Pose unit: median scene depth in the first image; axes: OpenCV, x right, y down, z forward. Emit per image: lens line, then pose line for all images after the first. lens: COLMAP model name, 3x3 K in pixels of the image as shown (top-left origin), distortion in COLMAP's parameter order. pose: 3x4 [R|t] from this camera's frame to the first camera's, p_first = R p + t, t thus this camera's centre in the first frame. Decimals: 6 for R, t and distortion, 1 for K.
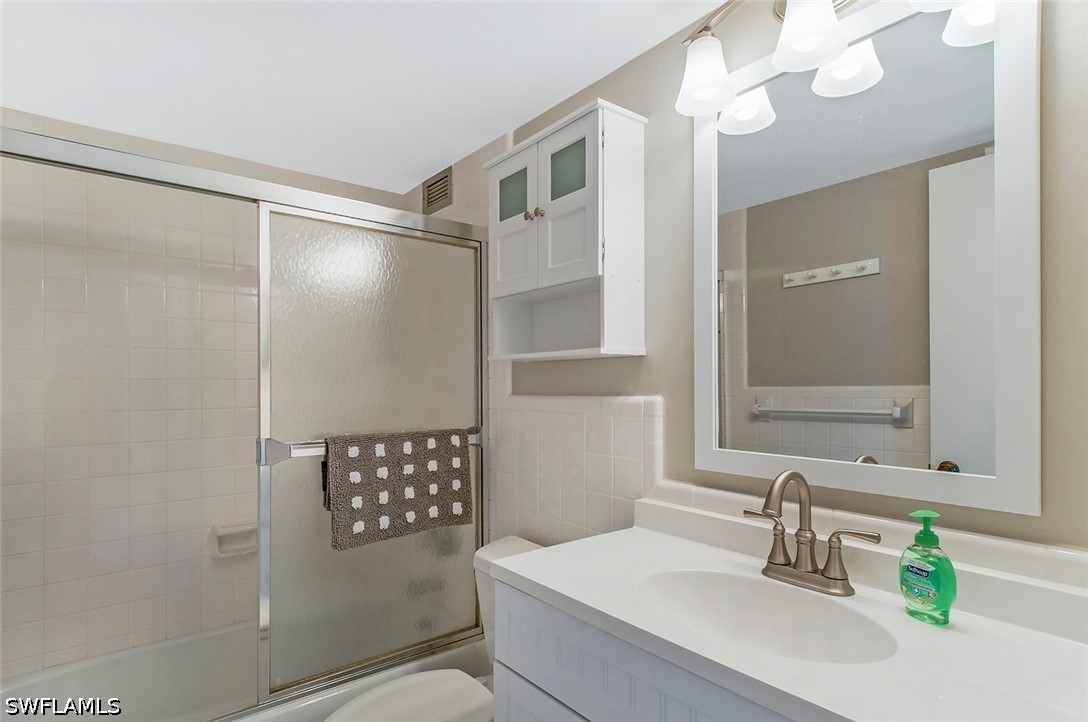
lens RADIAL K [[554.7, 0, 539.0], [0, 554.7, 381.6], [0, 0, 1]] dist [0.034557, -0.039549]
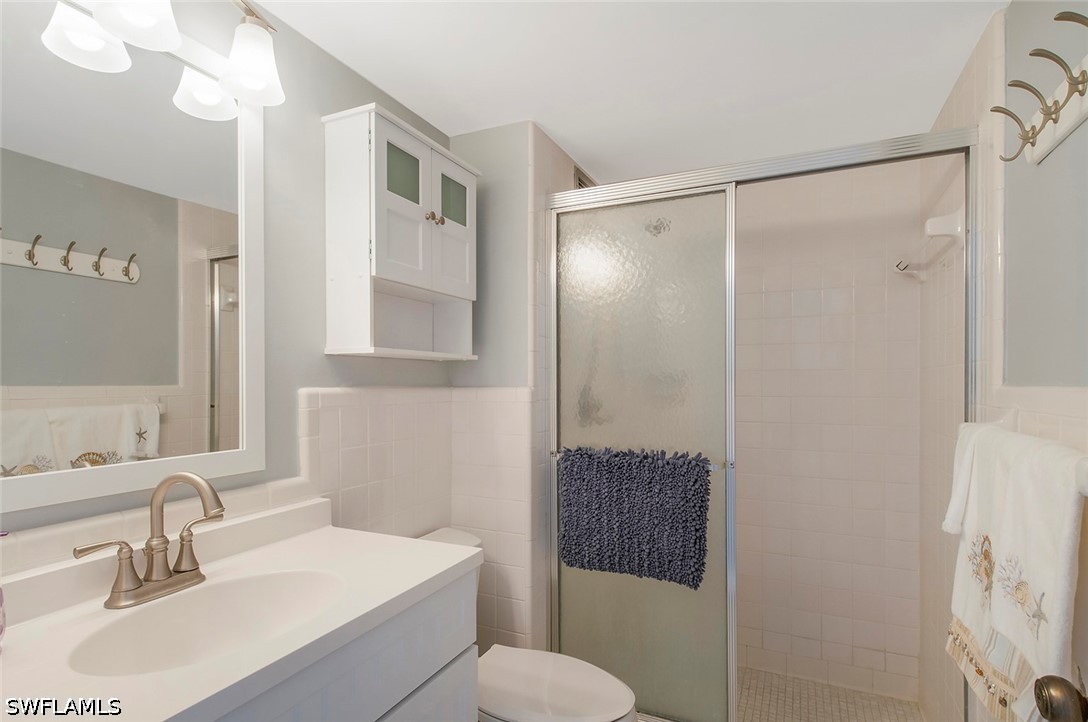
lens RADIAL K [[554.7, 0, 539.0], [0, 554.7, 381.6], [0, 0, 1]] dist [0.034557, -0.039549]
pose [[-0.442394, -0.000273, 0.896821, -0.675312], [-0.000002, 1.000000, 0.000304, 0.000409], [-0.896821, 0.000133, -0.442394, 0.853434]]
